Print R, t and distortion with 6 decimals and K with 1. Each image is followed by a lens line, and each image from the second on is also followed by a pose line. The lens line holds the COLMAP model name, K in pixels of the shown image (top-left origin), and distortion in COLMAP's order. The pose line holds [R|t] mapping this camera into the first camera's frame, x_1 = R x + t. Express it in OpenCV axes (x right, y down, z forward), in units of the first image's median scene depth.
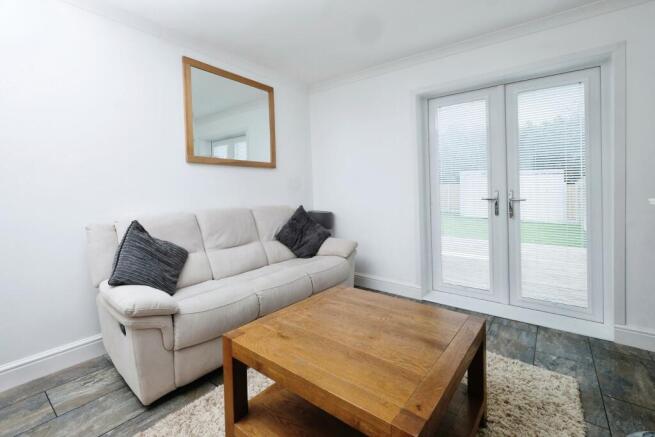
lens RADIAL K [[291.4, 0, 326.3], [0, 291.4, 205.5], [0, 0, 1]] dist [0.001355, 0.000218]
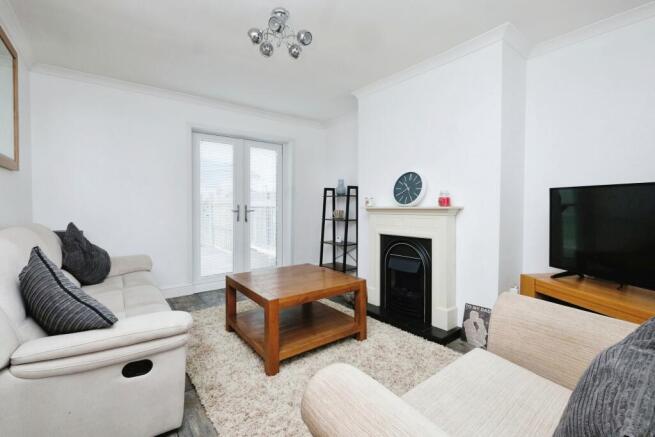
lens RADIAL K [[291.4, 0, 326.3], [0, 291.4, 205.5], [0, 0, 1]] dist [0.001355, 0.000218]
pose [[0.242934, -0.001734, 0.970041, -0.796218], [0.014367, 0.999895, -0.001811, -0.040297], [-0.969936, 0.014377, 0.242933, 0.172530]]
